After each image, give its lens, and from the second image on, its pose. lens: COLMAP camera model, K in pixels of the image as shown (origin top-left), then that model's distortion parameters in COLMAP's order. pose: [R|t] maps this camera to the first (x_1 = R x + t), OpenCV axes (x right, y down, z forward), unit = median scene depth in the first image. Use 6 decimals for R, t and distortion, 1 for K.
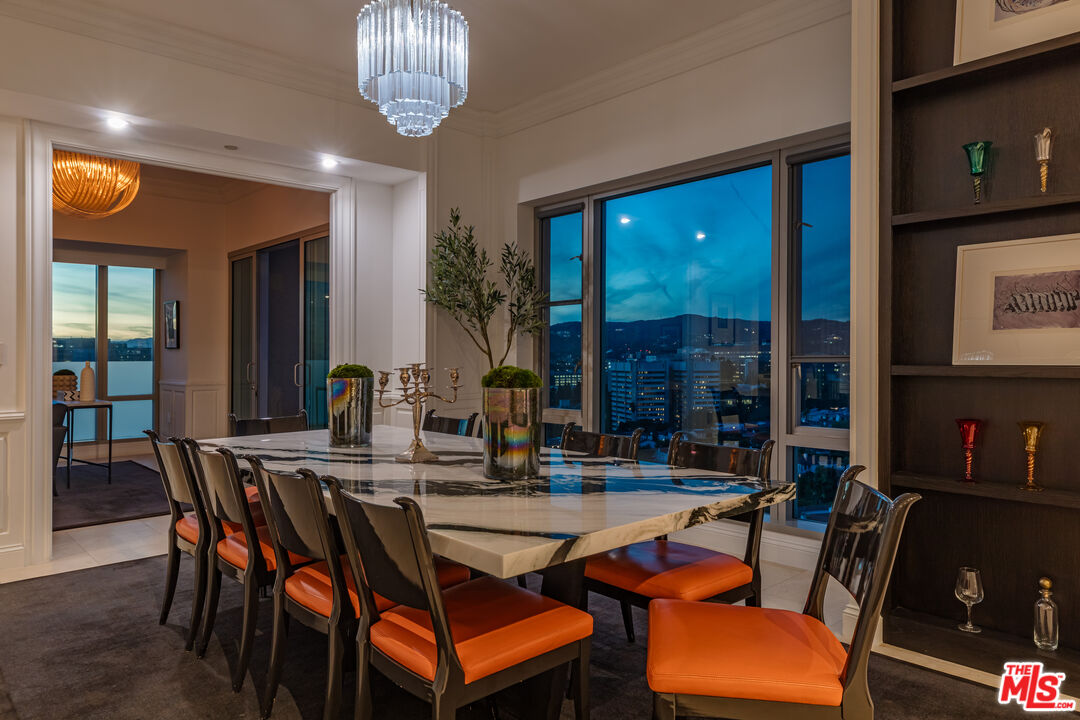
lens RADIAL K [[685.6, 0, 537.2], [0, 685.6, 355.5], [0, 0, 1]] dist [-0.014140, 0.012374]
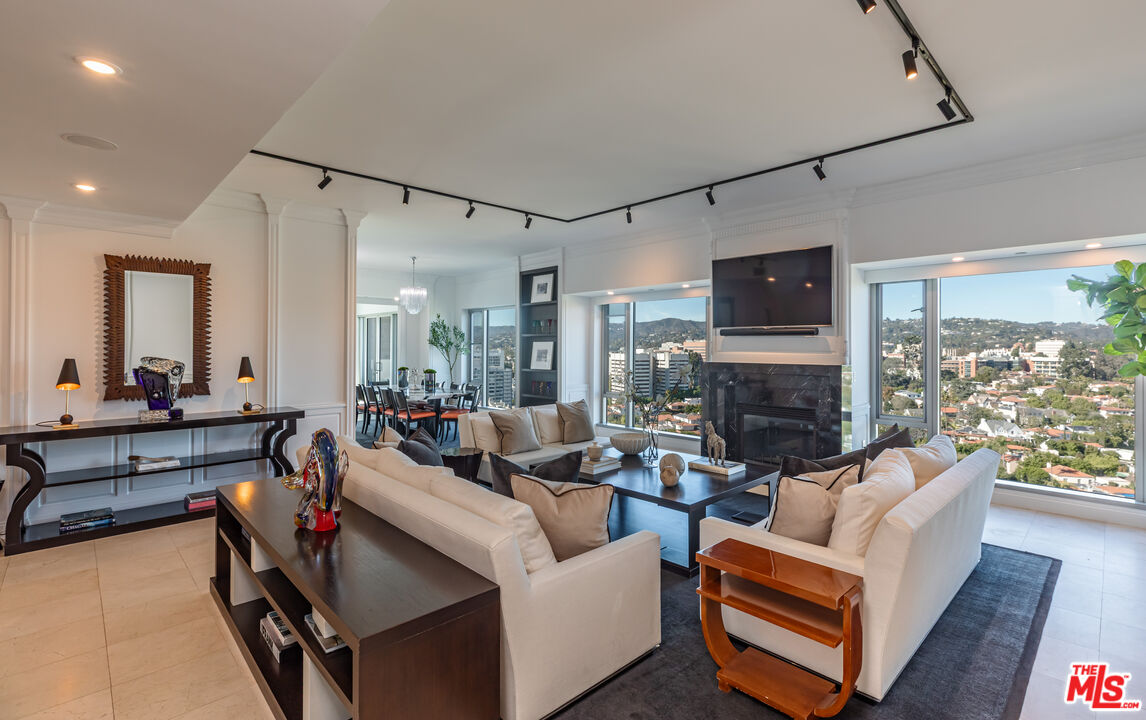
lens RADIAL K [[529.7, 0, 561.5], [0, 529.7, 356.1], [0, 0, 1]] dist [-0.034037, -0.000290]
pose [[0.999849, 0.006680, -0.016060, 0.874174], [-0.006397, 0.999825, 0.017586, -0.133429], [0.016175, -0.017481, 0.999716, -2.501519]]
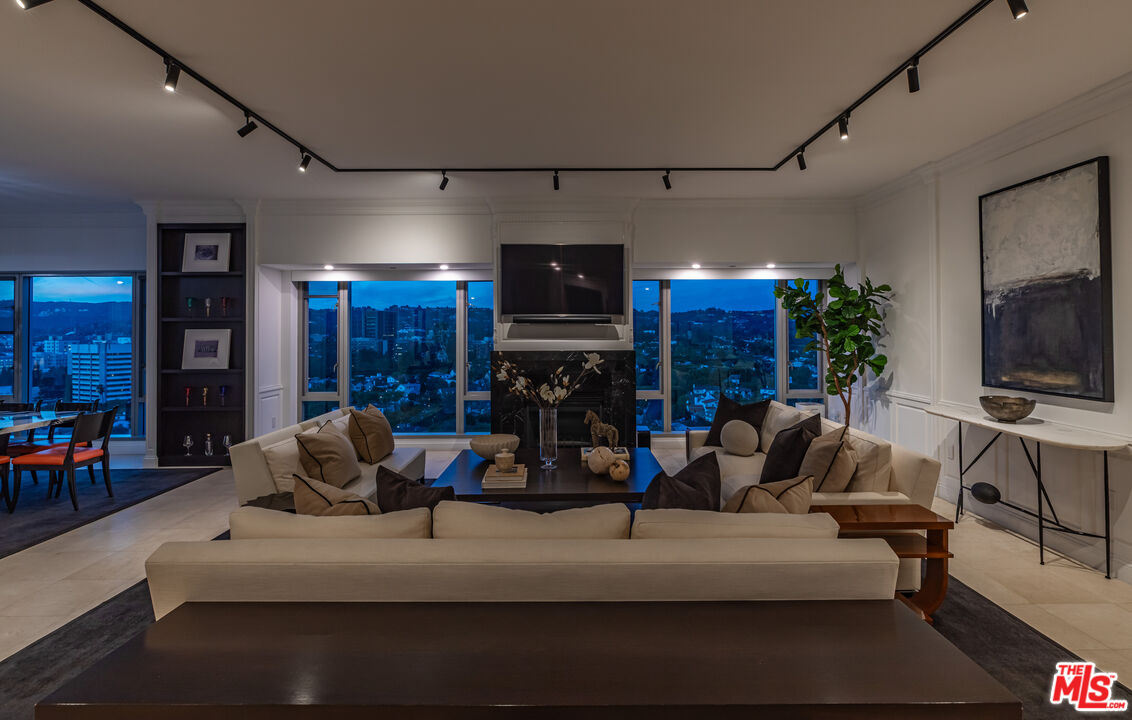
lens RADIAL K [[553.4, 0, 555.5], [0, 553.4, 330.6], [0, 0, 1]] dist [0.007857, 0.002251]
pose [[0.682856, 0.003089, 0.730546, -0.062469], [0.002719, 0.999973, -0.006769, -0.137093], [-0.730548, 0.006609, 0.682829, -1.917087]]
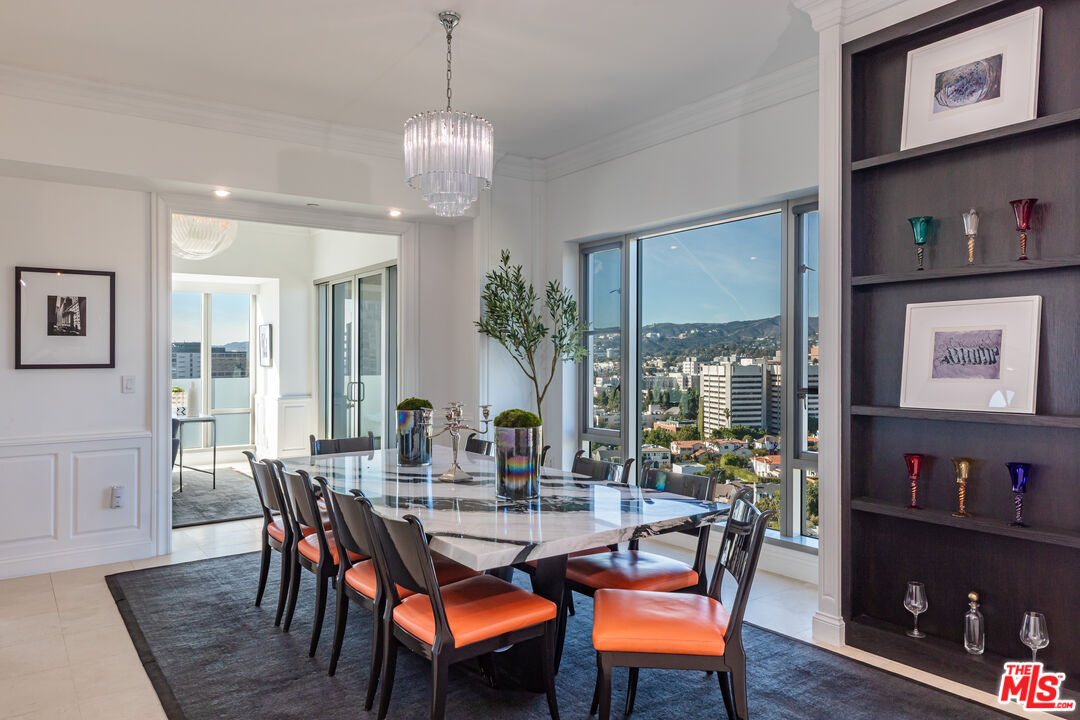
lens RADIAL K [[709.0, 0, 545.7], [0, 709.0, 359.9], [0, 0, 1]] dist [-0.004668, -0.003324]
pose [[0.993326, -0.000734, -0.115339, 0.149268], [0.001053, 0.999996, 0.002707, -0.071256], [0.115337, -0.002810, 0.993322, -0.267972]]
